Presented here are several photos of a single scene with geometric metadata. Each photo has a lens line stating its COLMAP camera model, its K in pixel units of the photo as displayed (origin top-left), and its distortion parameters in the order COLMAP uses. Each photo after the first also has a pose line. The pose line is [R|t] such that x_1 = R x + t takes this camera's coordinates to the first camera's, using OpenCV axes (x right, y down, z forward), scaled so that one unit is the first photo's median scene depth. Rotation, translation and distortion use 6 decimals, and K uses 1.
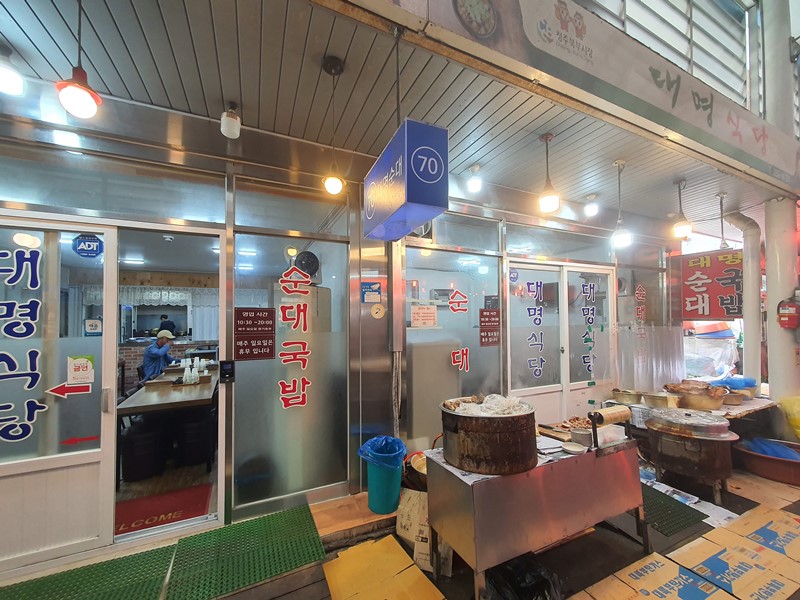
lens RADIAL K [[316.4, 0, 403.5], [0, 316.4, 312.2], [0, 0, 1]] dist [-0.000671, -0.000415]
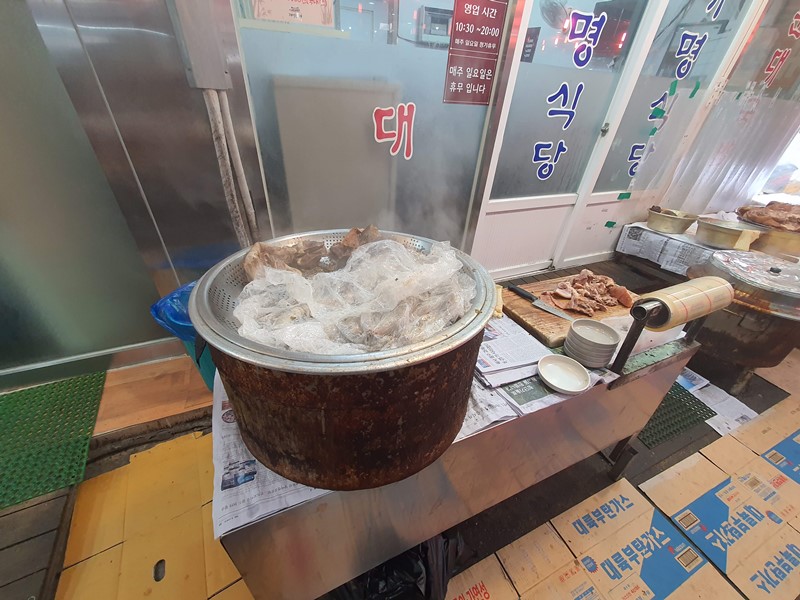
lens RADIAL K [[322.4, 0, 397.8], [0, 322.4, 314.6], [0, 0, 1]] dist [0.002008, -0.000097]
pose [[0.997354, 0.066955, 0.028312, 0.191239], [-0.070440, 0.793848, 0.604023, 0.076878], [0.017967, -0.604419, 0.796464, 0.449427]]
